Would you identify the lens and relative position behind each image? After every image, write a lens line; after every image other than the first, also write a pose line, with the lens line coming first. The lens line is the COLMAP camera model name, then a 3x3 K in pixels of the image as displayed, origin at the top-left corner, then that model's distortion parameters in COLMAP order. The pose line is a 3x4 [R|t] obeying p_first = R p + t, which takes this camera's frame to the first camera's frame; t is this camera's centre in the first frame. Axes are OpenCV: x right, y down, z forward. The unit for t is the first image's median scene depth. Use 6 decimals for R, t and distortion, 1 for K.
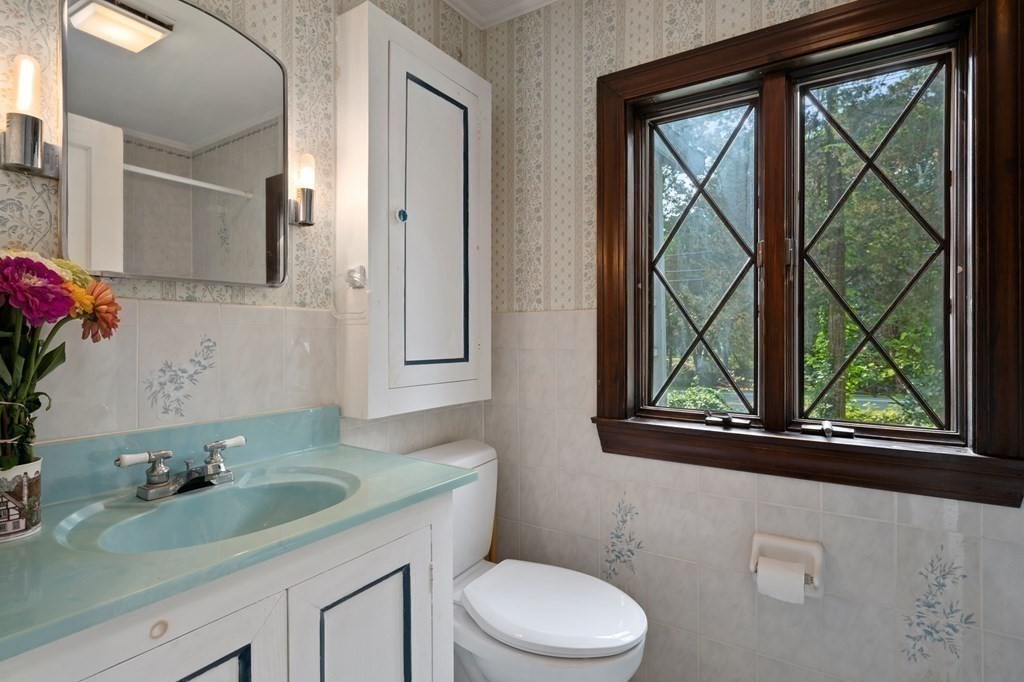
lens RADIAL K [[515.5, 0, 527.0], [0, 515.5, 332.1], [0, 0, 1]] dist [-0.000317, 0.000013]
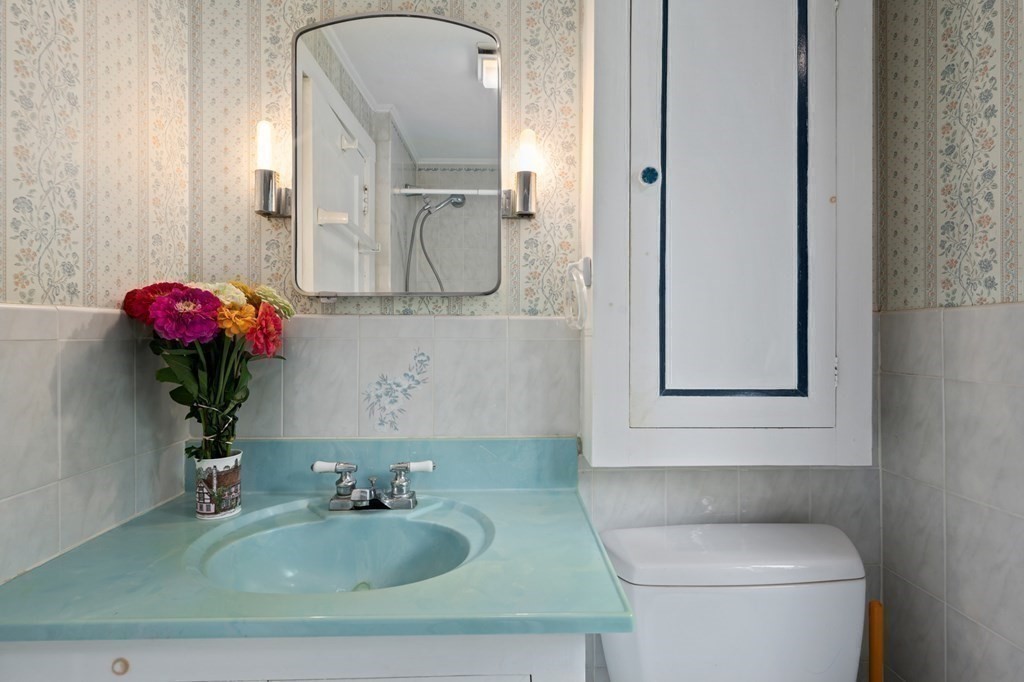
lens RADIAL K [[515.5, 0, 527.0], [0, 515.5, 332.1], [0, 0, 1]] dist [-0.000317, 0.000013]
pose [[0.567695, -0.001576, -0.823237, 0.253615], [0.002190, 0.999998, -0.000405, -0.022043], [0.823236, -0.001573, 0.567697, 0.539369]]
